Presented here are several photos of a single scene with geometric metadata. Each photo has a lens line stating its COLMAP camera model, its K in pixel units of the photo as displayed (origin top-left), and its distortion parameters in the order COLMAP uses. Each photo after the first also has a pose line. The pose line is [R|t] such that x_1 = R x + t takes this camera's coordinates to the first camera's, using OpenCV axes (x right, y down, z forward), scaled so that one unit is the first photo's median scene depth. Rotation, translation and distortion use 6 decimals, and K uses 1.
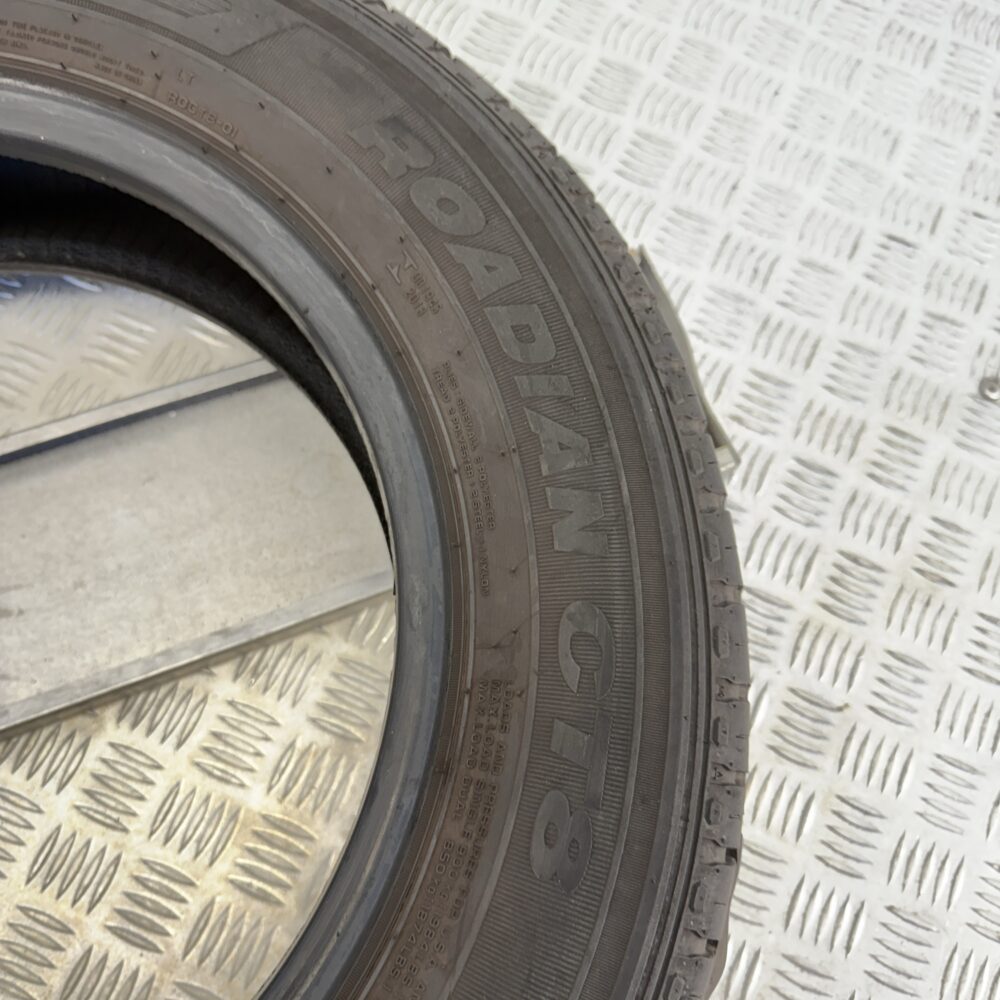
lens RADIAL K [[1069.2, 0, 457.1], [0, 1069.2, 500.9], [0, 0, 1]] dist [0.152469, -0.572127]
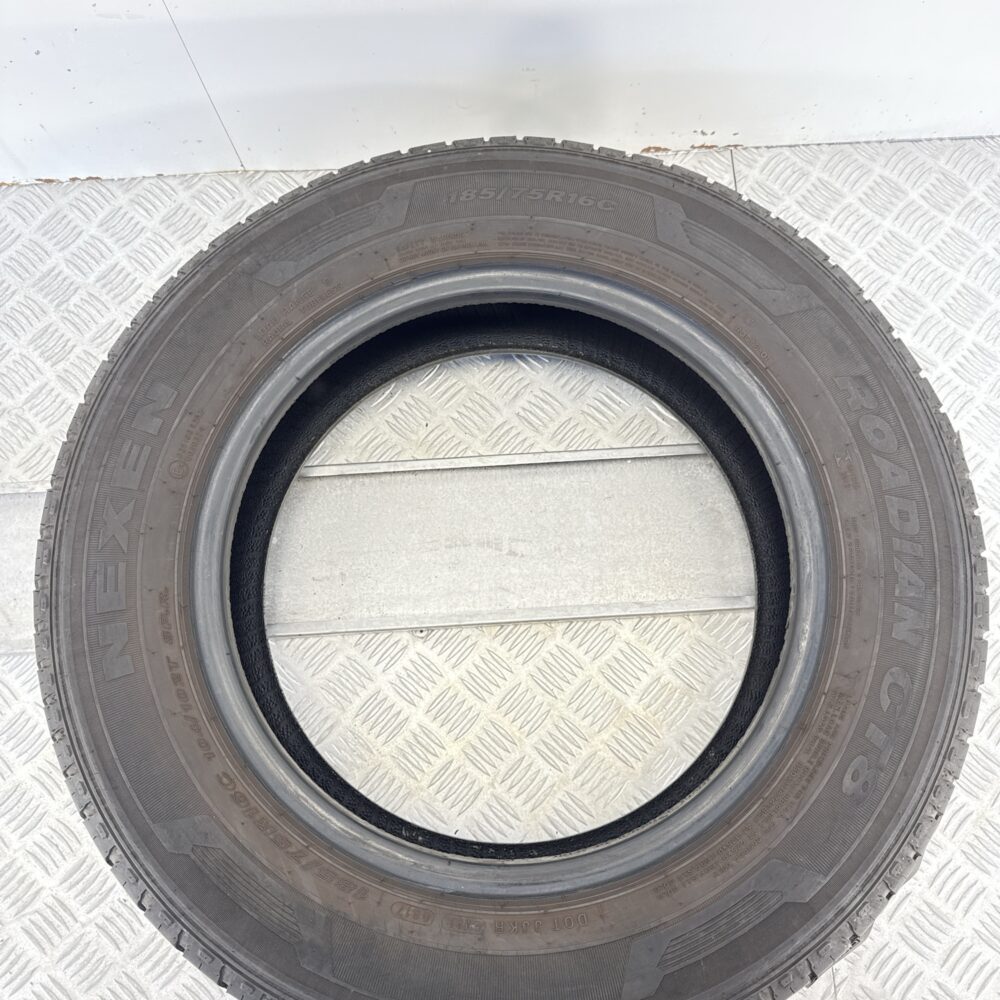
lens RADIAL K [[913.7, 0, 499.5], [0, 913.7, 505.5], [0, 0, 1]] dist [0.098228, -0.251568]
pose [[0.943368, 0.277743, -0.181426, -0.287830], [-0.270848, 0.960608, 0.062240, -0.078609], [0.191566, -0.009576, 0.981433, -0.630373]]
